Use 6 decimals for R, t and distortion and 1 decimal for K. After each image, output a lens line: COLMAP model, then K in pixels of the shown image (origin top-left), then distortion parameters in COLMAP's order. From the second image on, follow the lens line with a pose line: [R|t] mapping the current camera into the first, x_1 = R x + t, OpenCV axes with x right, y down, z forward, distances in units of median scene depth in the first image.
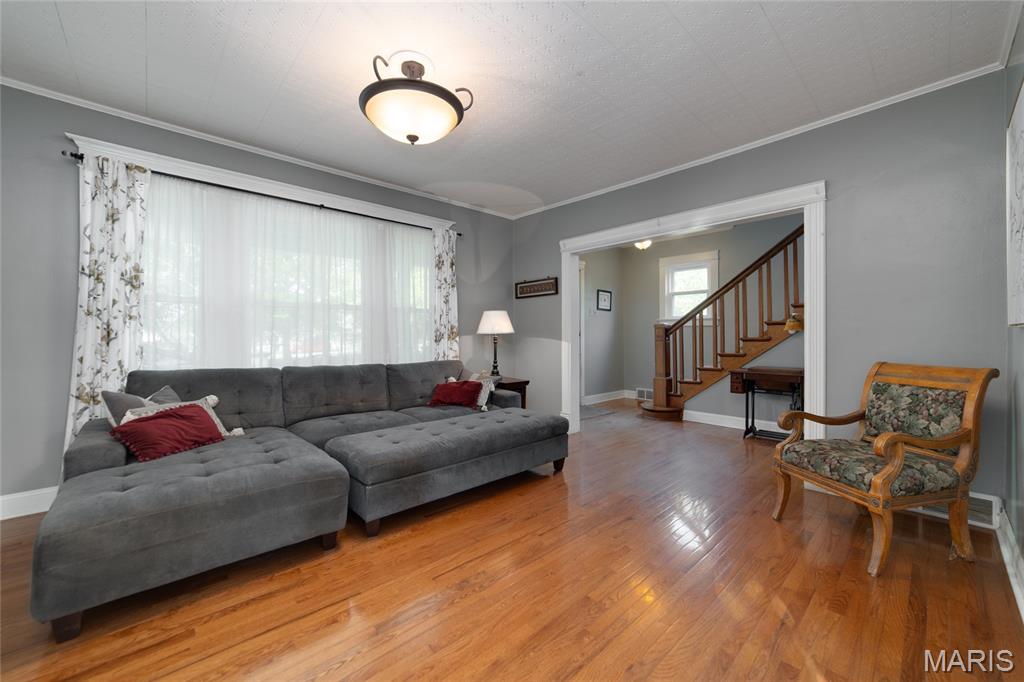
lens RADIAL K [[401.6, 0, 512.3], [0, 401.6, 339.1], [0, 0, 1]] dist [-0.009739, 0.001995]
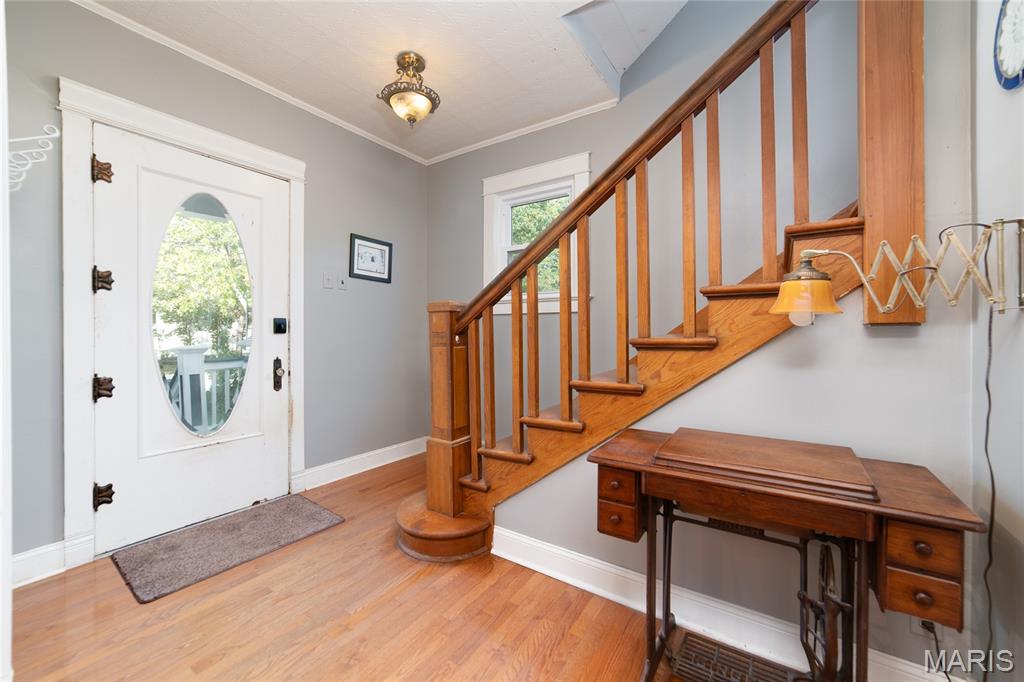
lens RADIAL K [[401.6, 0, 518.9], [0, 401.6, 336.0], [0, 0, 1]] dist [-0.009739, 0.001995]
pose [[0.970153, 0.004651, 0.242448, 0.421291], [-0.003005, 0.999970, -0.007159, -0.003693], [-0.242474, 0.006217, 0.970138, 0.739909]]
